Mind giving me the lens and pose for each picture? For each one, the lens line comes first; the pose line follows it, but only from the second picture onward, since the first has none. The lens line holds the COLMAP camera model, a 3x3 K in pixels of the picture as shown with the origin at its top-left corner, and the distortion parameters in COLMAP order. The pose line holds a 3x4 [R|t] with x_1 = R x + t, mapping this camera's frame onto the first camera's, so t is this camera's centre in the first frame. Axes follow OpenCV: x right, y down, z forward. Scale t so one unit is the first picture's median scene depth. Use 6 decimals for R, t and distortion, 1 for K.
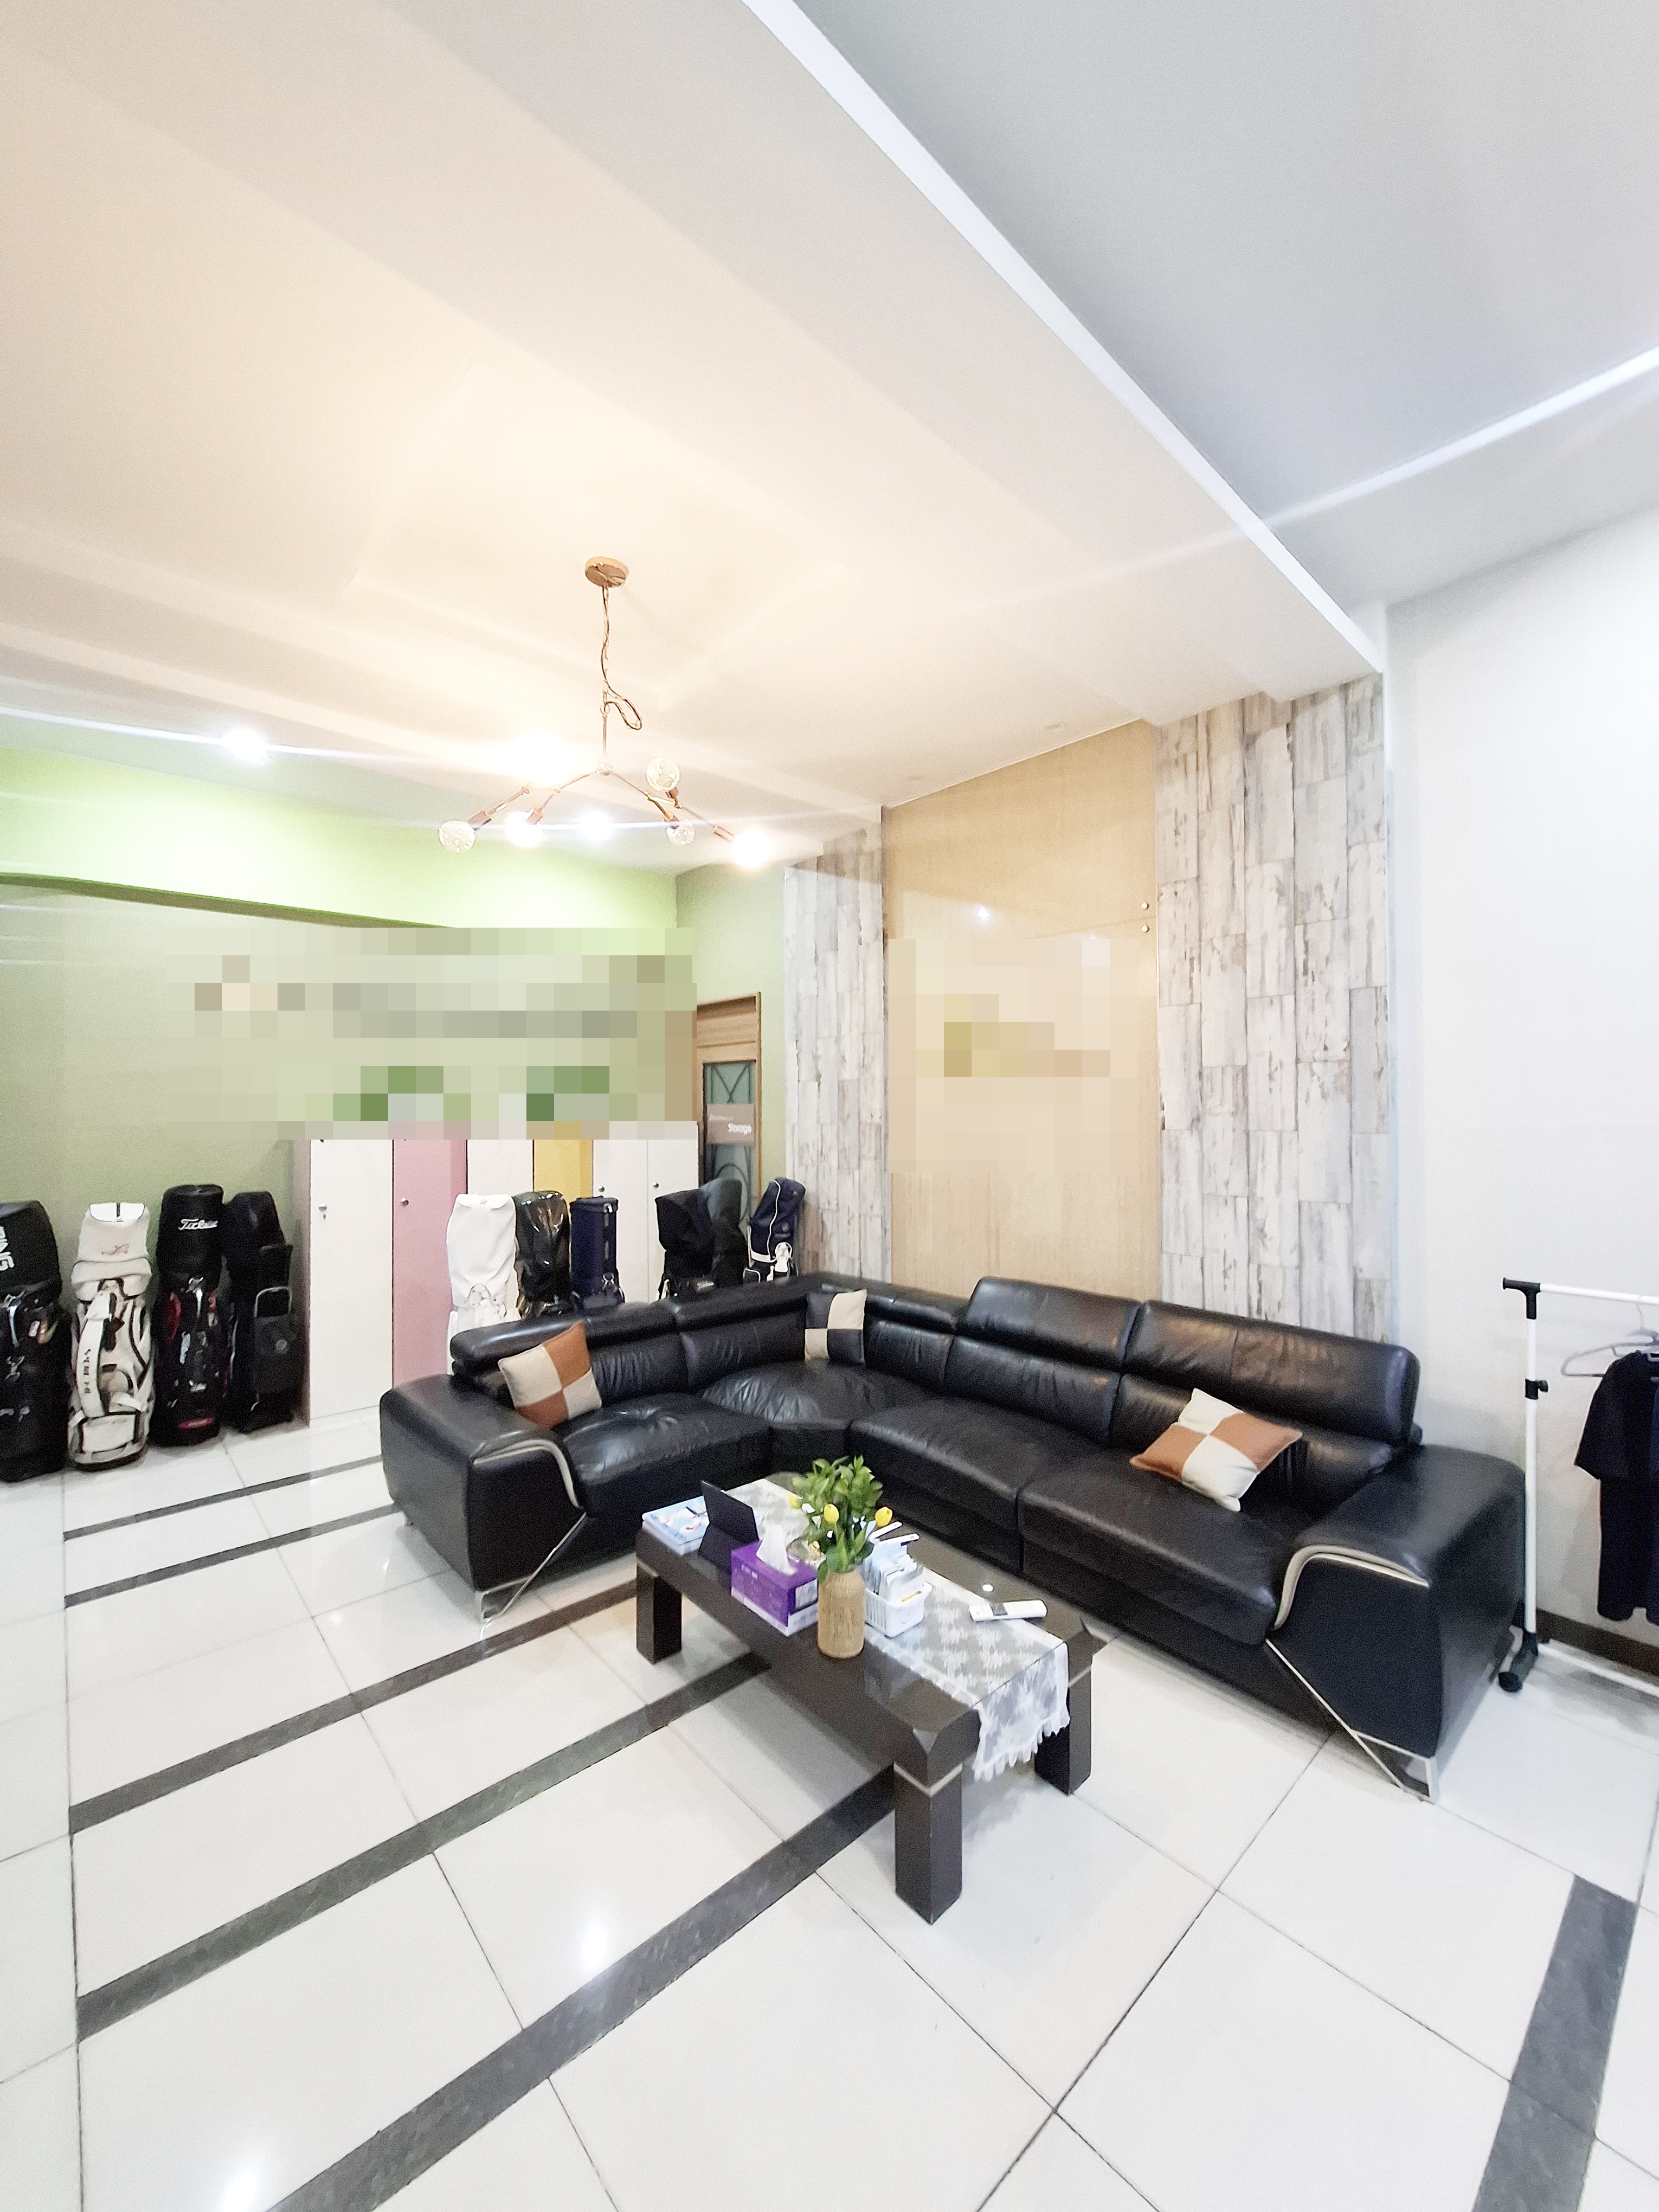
lens RADIAL K [[873.7, 0, 822.2], [0, 873.7, 1095.8], [0, 0, 1]] dist [-0.001228, 0.000239]
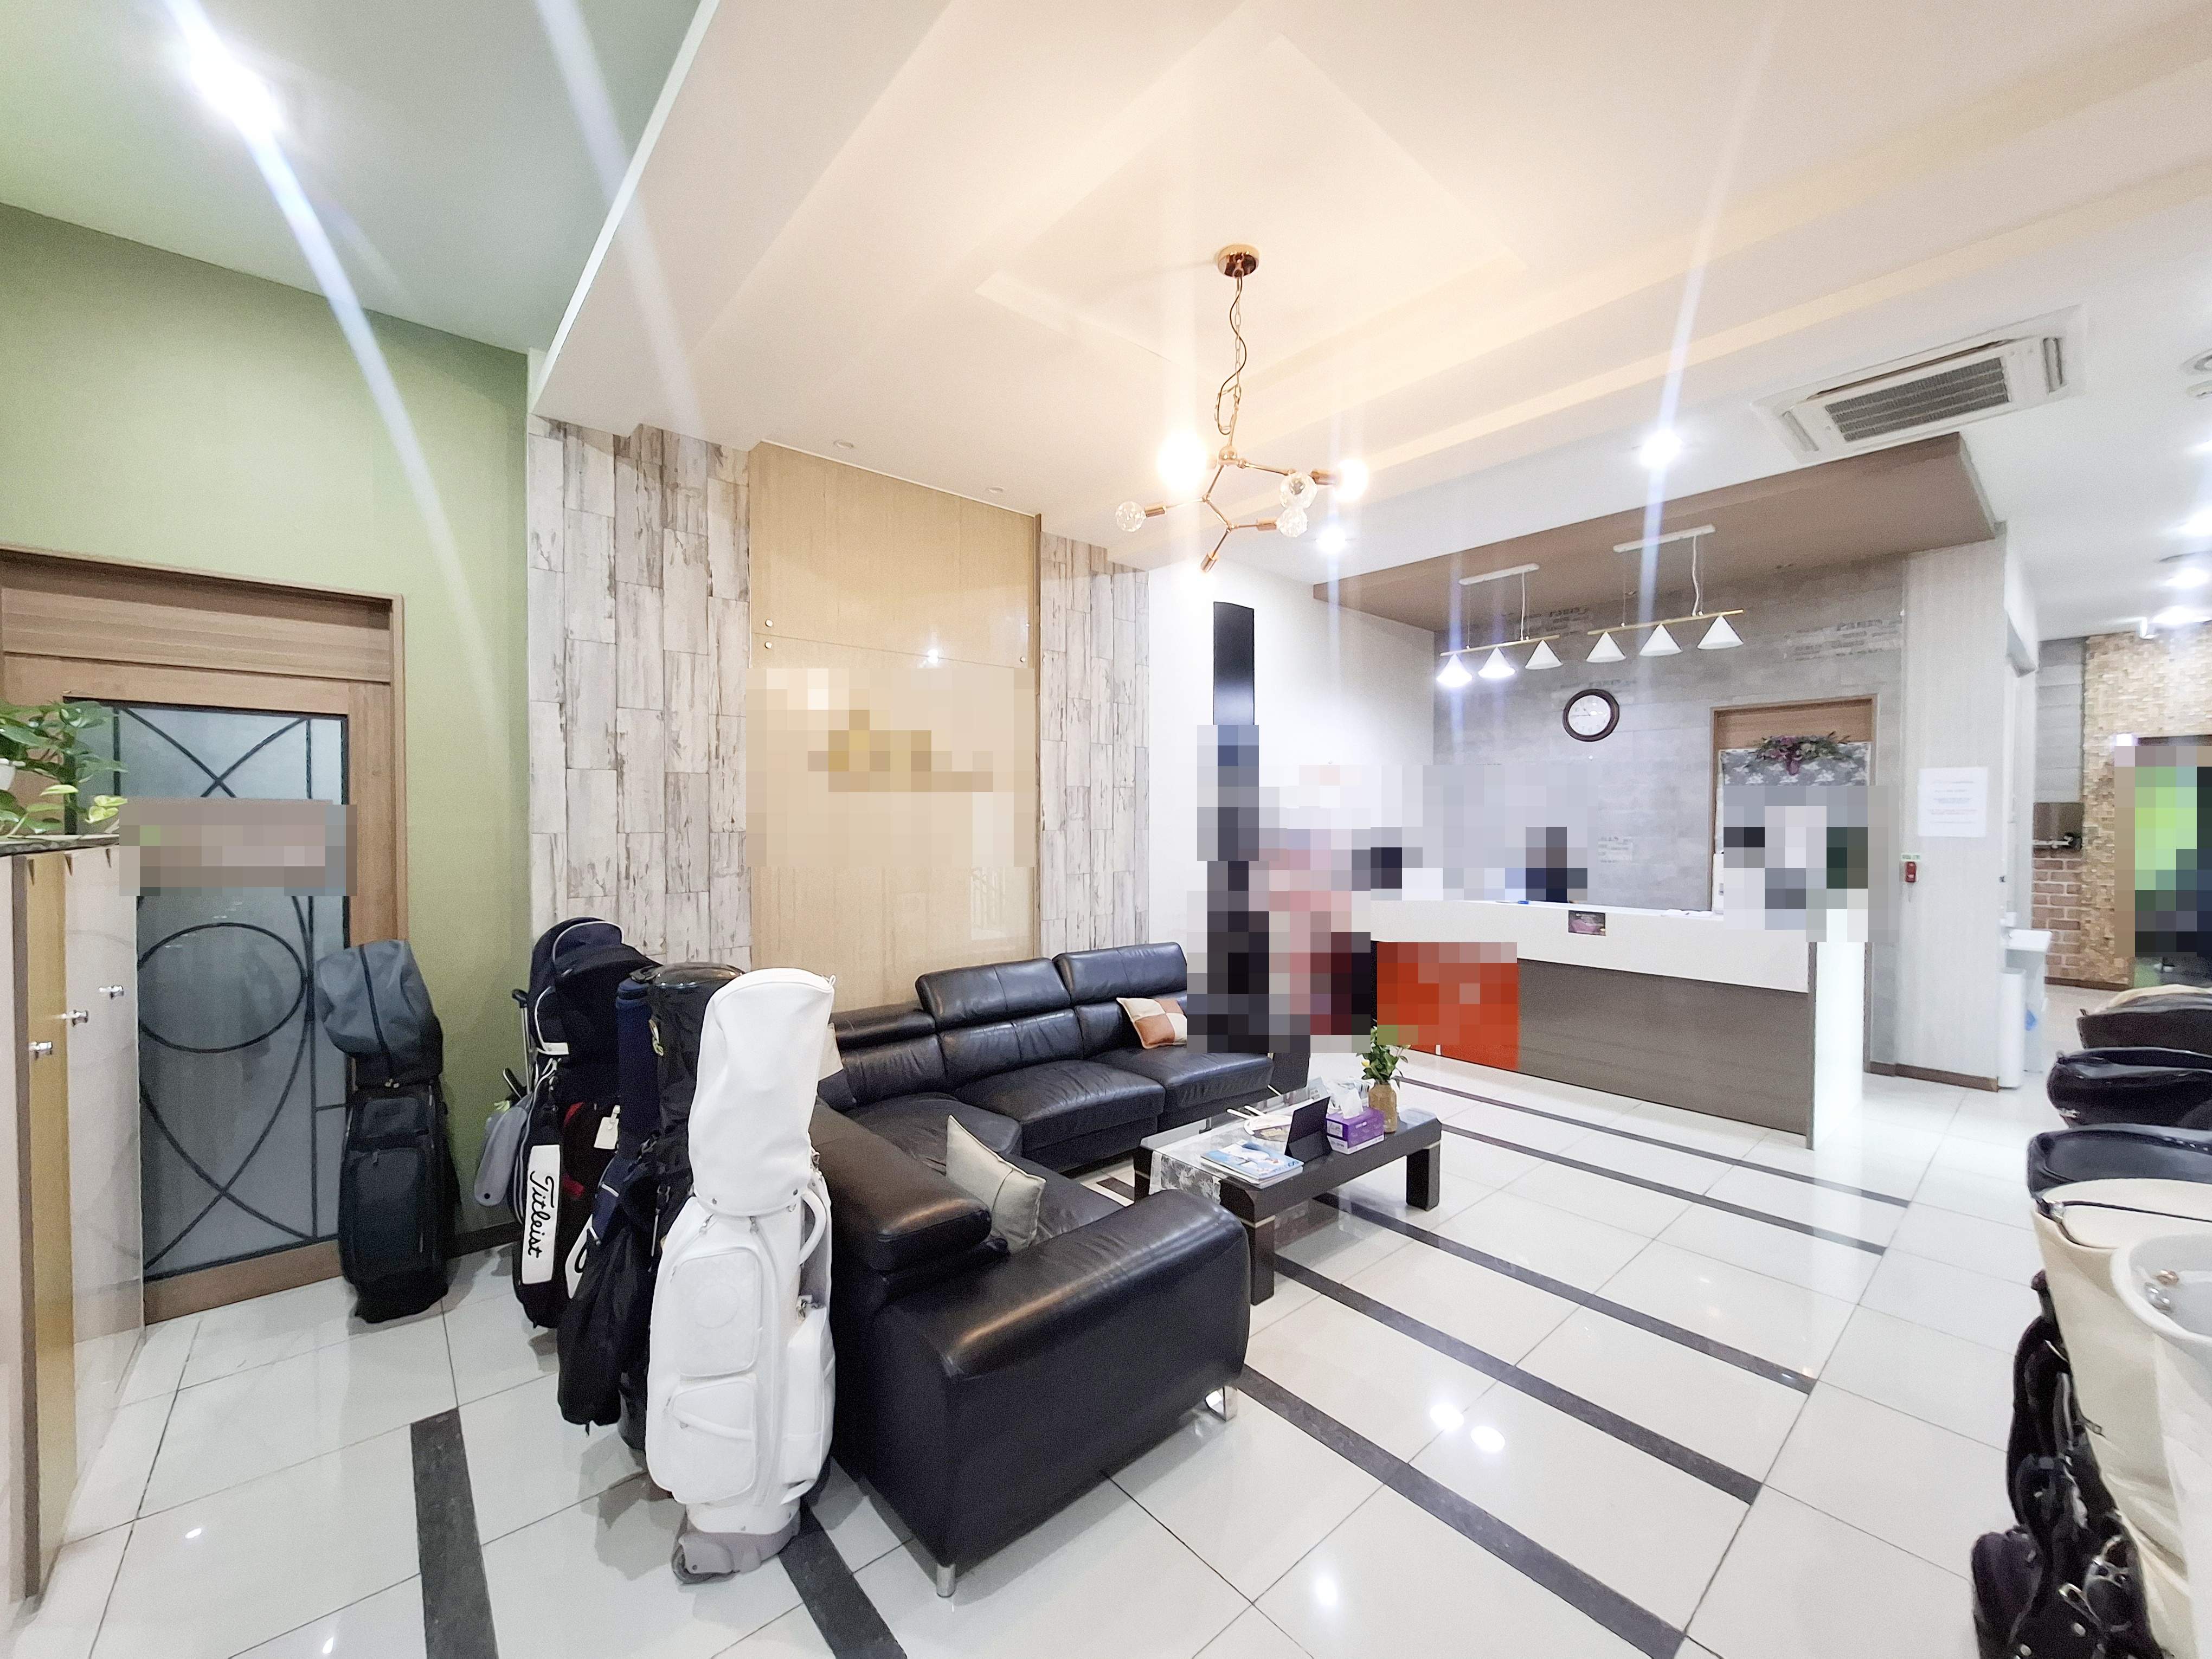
lens RADIAL K [[873.7, 0, 1121.8], [0, 873.7, 825.5], [0, 0, 1]] dist [-0.001228, 0.000239]
pose [[0.011726, -0.005192, 0.999918, -0.781491], [-0.018840, 0.999808, 0.005413, 0.016970], [-0.999754, -0.018901, 0.011626, 0.695498]]
